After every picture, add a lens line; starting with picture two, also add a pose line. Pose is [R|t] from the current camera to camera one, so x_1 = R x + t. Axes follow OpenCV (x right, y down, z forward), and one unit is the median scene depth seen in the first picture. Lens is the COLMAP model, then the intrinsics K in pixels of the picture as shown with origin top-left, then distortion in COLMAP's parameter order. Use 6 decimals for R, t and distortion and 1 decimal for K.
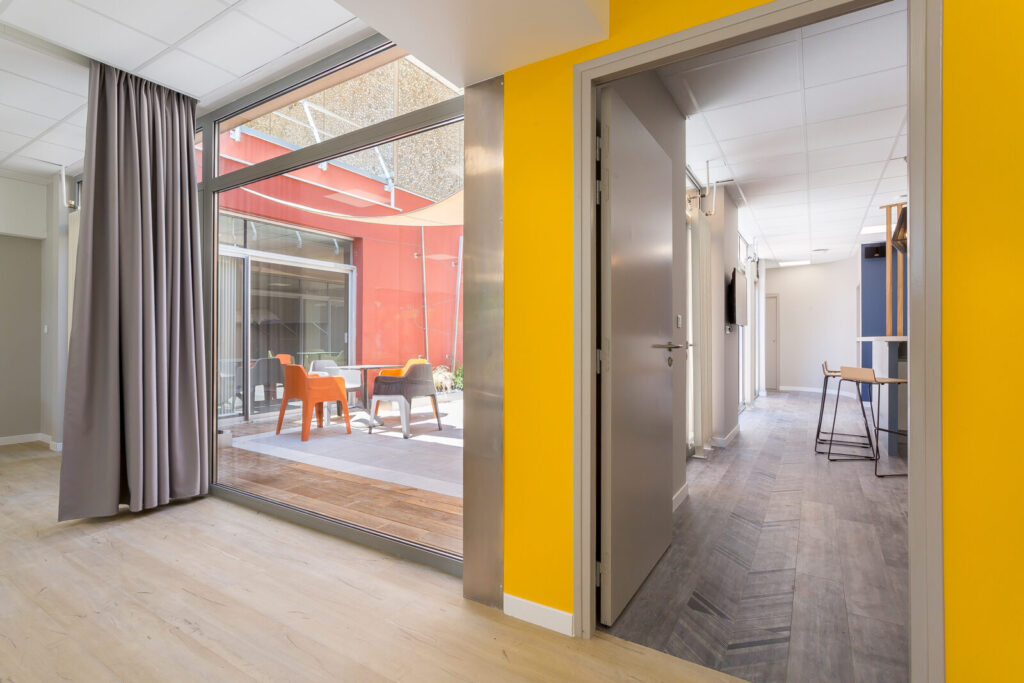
lens RADIAL K [[497.2, 0, 499.7], [0, 497.2, 337.8], [0, 0, 1]] dist [-0.002647, 0.000278]
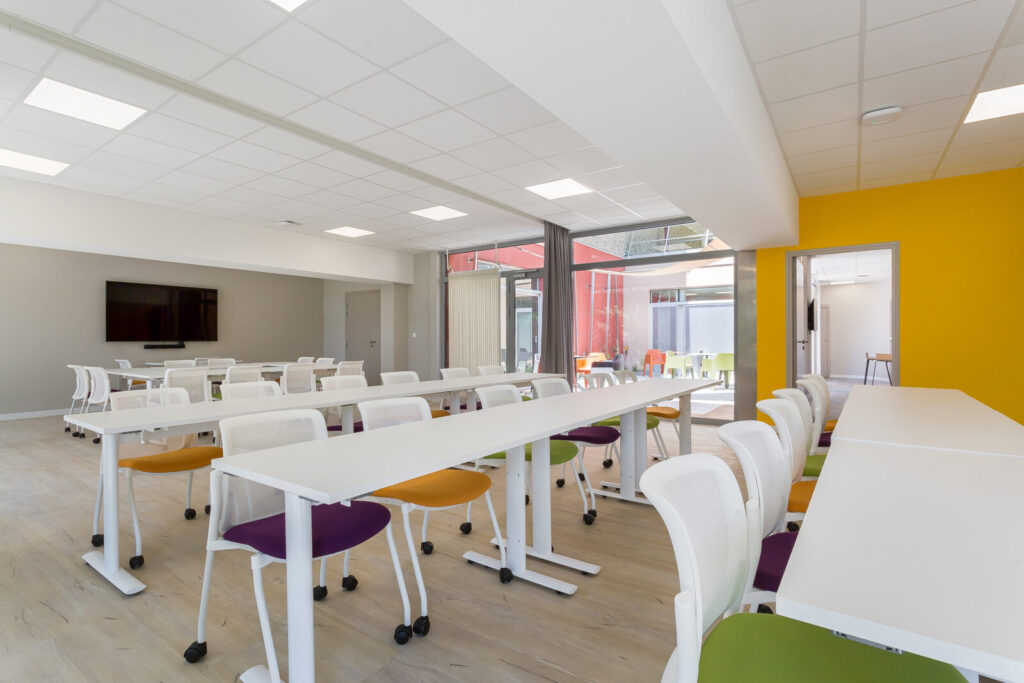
lens RADIAL K [[497.2, 0, 499.7], [0, 497.2, 337.8], [0, 0, 1]] dist [-0.002647, 0.000278]
pose [[0.998627, -0.005061, -0.052133, -0.340599], [0.004931, 0.999984, -0.002622, -0.000493], [0.052146, 0.002362, 0.998637, -0.507229]]
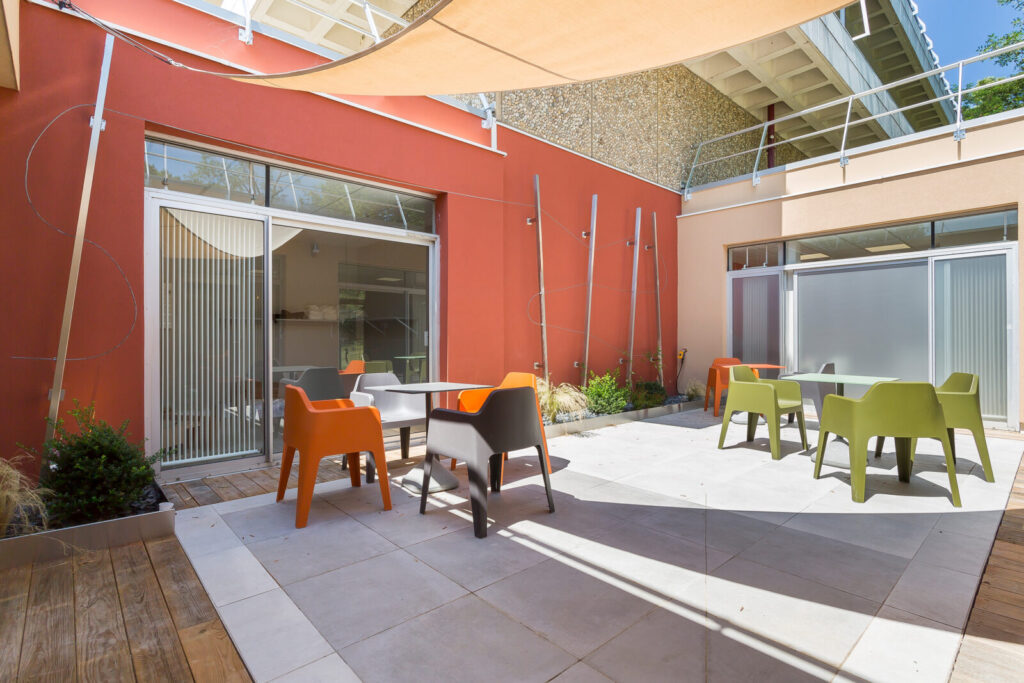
lens RADIAL K [[497.2, 0, 499.7], [0, 497.2, 337.8], [0, 0, 1]] dist [-0.002647, 0.000278]
pose [[0.962039, -0.005247, -0.272861, -0.019345], [0.005563, 0.999984, 0.000381, -0.000542], [0.272854, -0.001885, 0.962053, 0.356922]]
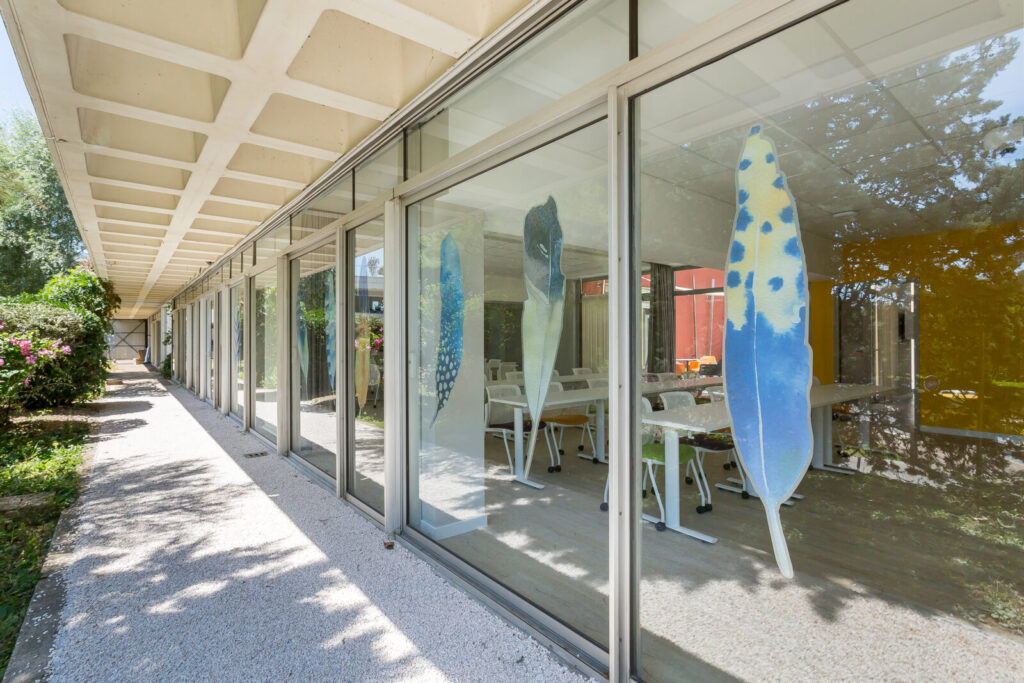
lens RADIAL K [[497.2, 0, 499.7], [0, 497.2, 337.8], [0, 0, 1]] dist [-0.002647, 0.000278]
pose [[0.942956, -0.006995, -0.332843, -0.252169], [0.007300, 0.999973, -0.000335, -0.026036], [0.332837, -0.002113, 0.942982, -0.879391]]
